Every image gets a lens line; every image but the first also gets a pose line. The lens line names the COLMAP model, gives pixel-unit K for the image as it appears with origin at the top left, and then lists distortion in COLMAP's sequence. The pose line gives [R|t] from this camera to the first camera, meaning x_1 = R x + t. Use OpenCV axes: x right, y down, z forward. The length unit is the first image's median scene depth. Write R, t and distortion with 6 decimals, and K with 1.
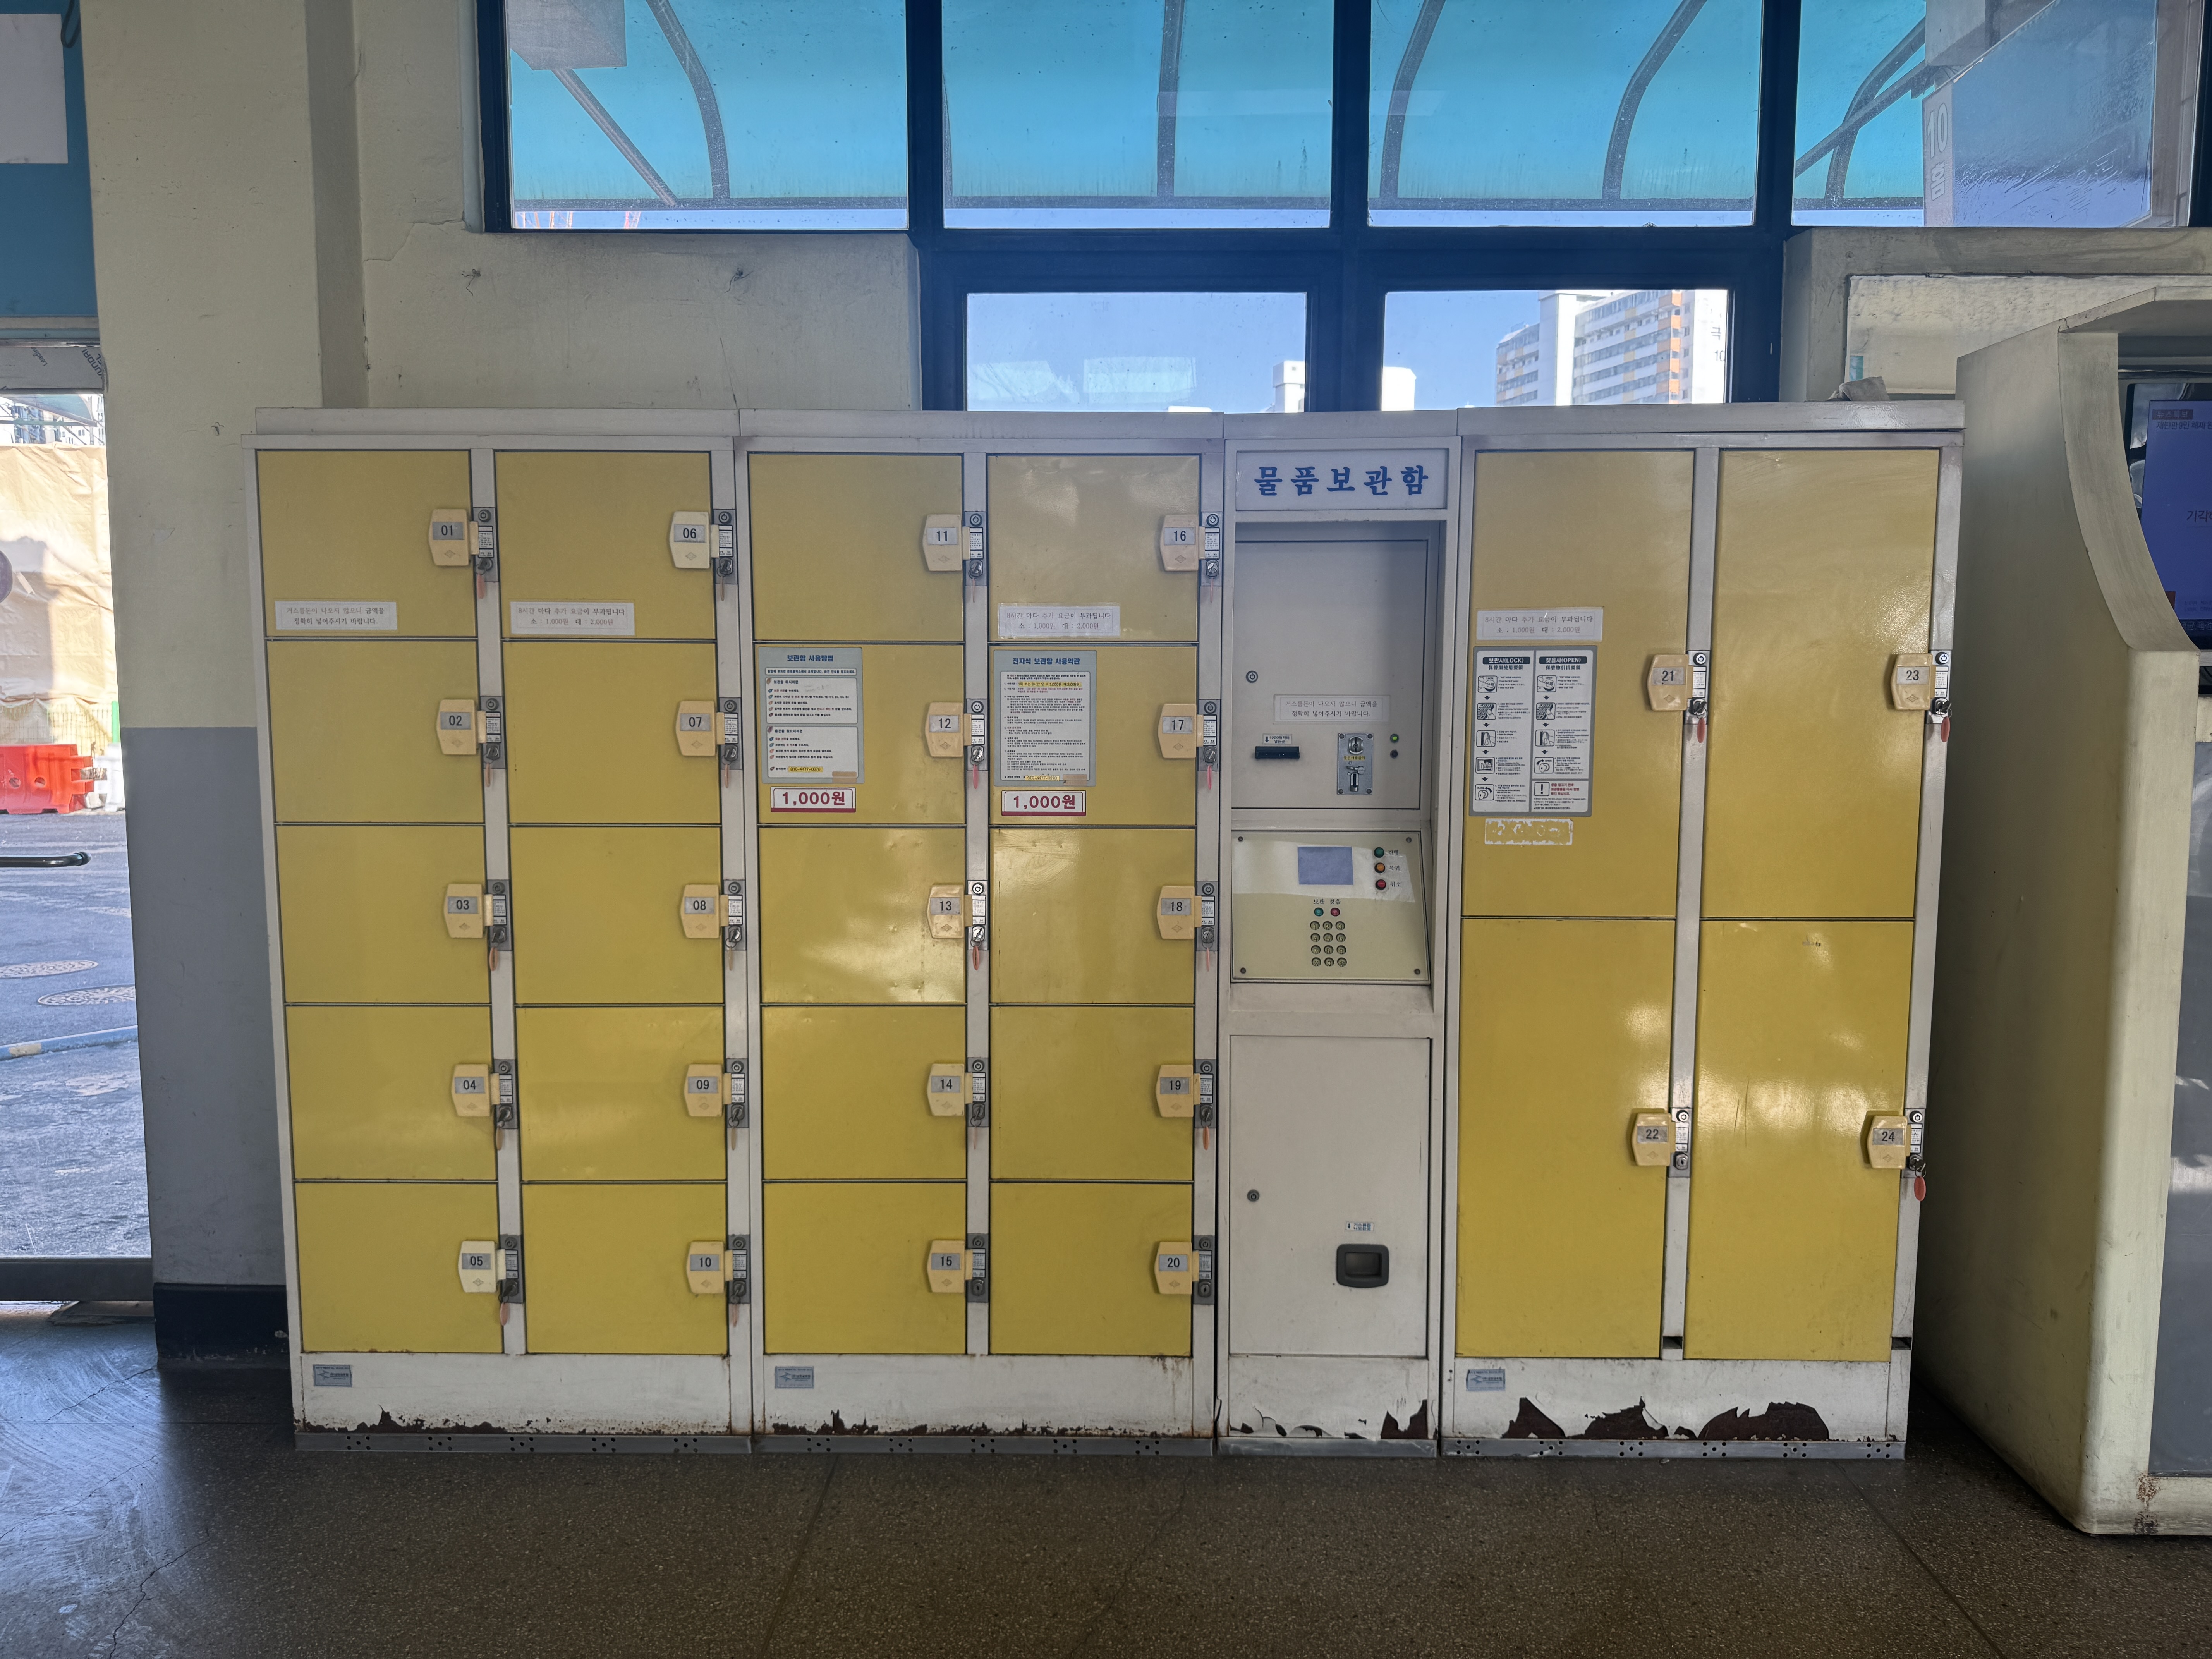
lens RADIAL K [[1559.0, 0, 1089.6], [0, 1559.0, 789.1], [0, 0, 1]] dist [0.025620, -0.049815]
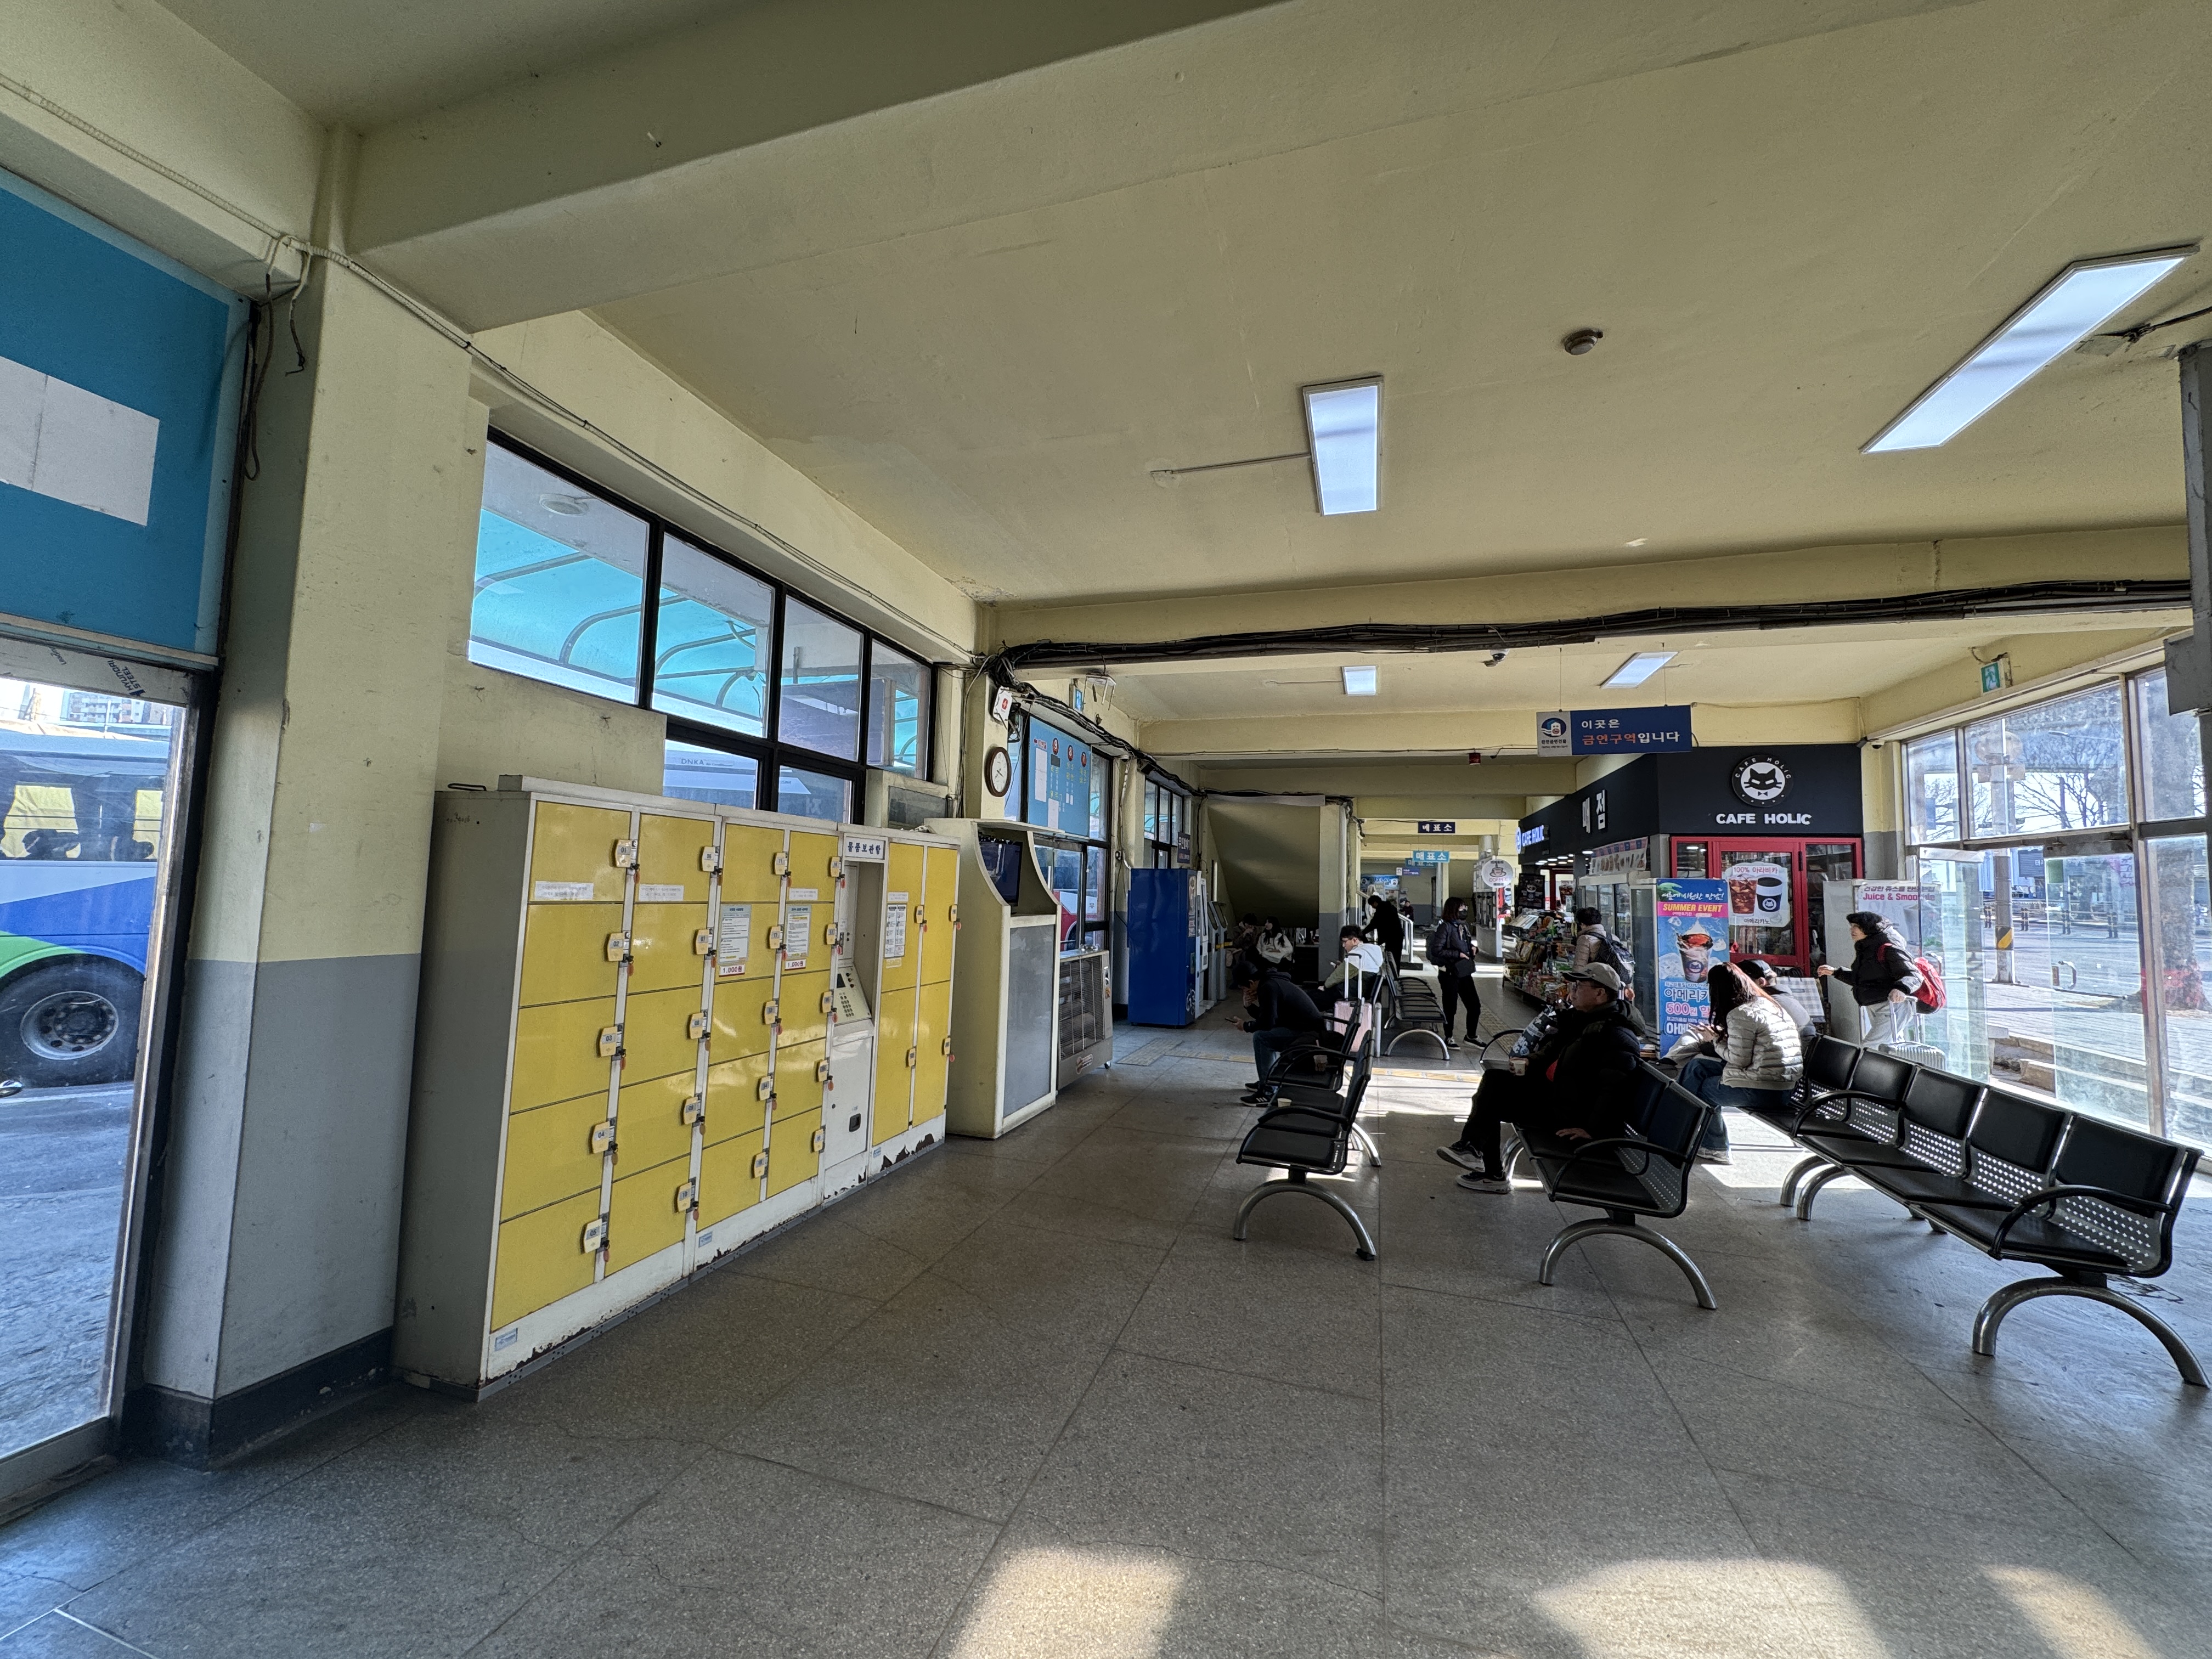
lens RADIAL K [[879.3, 0, 1100.4], [0, 879.3, 828.3], [0, 0, 1]] dist [-0.003981, -0.000115]
pose [[0.295919, 0.076207, 0.952168, -1.281689], [0.052584, 0.994001, -0.095897, -0.049856], [-0.953765, 0.078446, 0.290136, 0.075782]]
